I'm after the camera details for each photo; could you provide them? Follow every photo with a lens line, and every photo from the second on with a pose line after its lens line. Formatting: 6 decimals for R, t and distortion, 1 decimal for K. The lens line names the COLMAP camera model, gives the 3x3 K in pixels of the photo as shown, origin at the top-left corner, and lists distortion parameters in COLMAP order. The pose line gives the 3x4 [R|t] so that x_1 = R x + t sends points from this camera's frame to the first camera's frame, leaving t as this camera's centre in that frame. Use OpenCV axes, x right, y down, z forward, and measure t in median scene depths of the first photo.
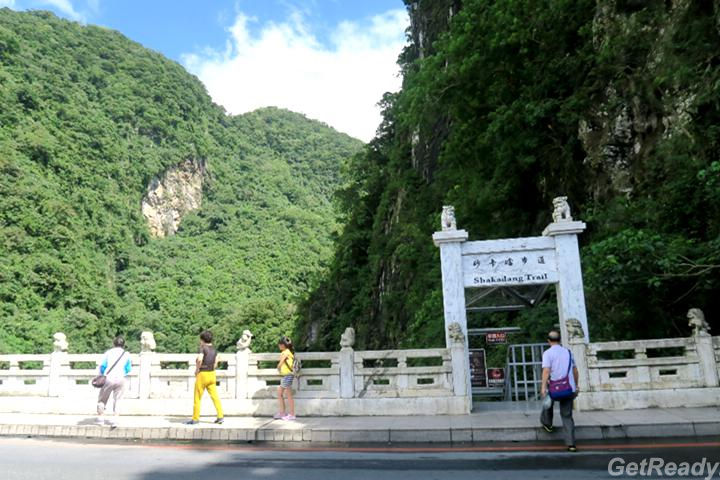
lens RADIAL K [[495.2, 0, 357.9], [0, 495.2, 245.1], [0, 0, 1]] dist [-0.002746, 0.002727]
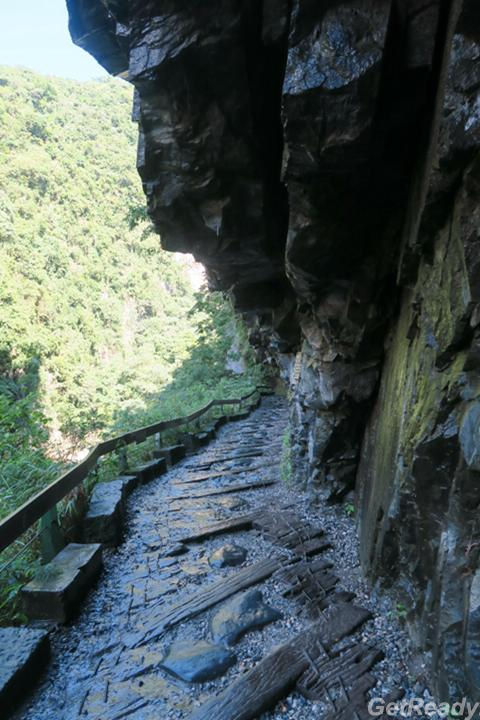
lens RADIAL K [[495.2, 0, 240.0], [0, 495.2, 360.0], [0, 0, 1]] dist [-0.002746, 0.002727]
pose [[0.897651, -0.018590, -0.440315, 0.030723], [0.043876, 0.997916, 0.047316, 0.070195], [0.438518, -0.061793, 0.896595, 0.256355]]
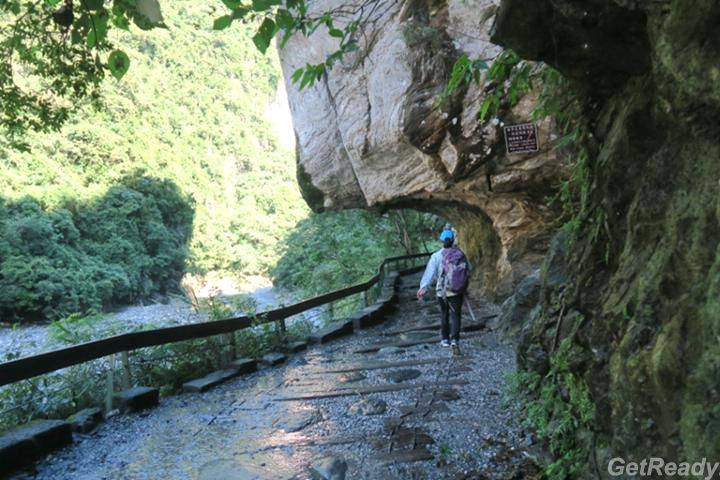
lens RADIAL K [[494.1, 0, 360.0], [0, 494.1, 240.0], [0, 0, 1]] dist [0.004192, 0.001899]
pose [[0.943593, 0.012020, -0.330889, 0.035535], [0.029452, 0.992332, 0.120038, 0.056311], [0.329795, -0.123013, 0.936004, 0.148884]]
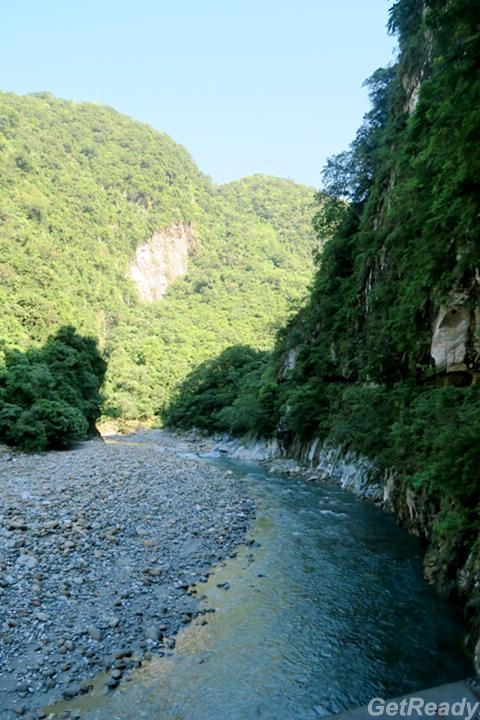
lens RADIAL K [[495.2, 0, 240.0], [0, 495.2, 360.0], [0, 0, 1]] dist [-0.002746, 0.002727]
pose [[0.976650, 0.005752, -0.214759, 0.004864], [0.008129, 0.997936, 0.063697, 0.043643], [0.214682, -0.063955, 0.974588, 0.039260]]
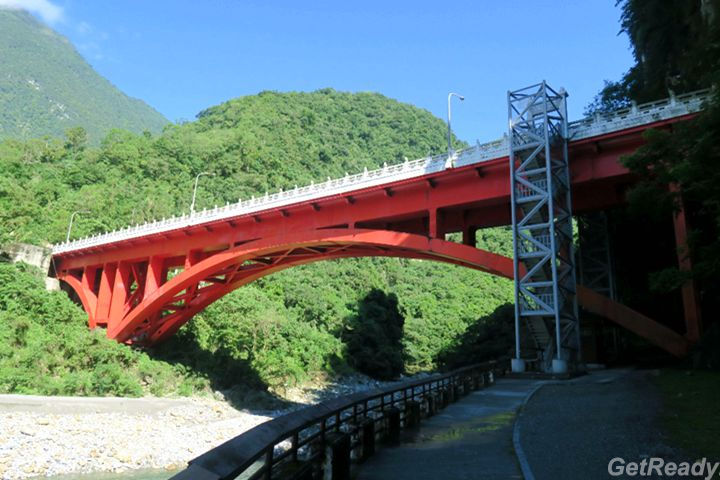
lens RADIAL K [[495.2, 0, 357.9], [0, 495.2, 245.1], [0, 0, 1]] dist [-0.002746, 0.002727]
pose [[0.886421, -0.044863, -0.460700, 0.012216], [0.014979, 0.997551, -0.068320, 0.026880], [0.462637, 0.053659, 0.884923, -0.098236]]
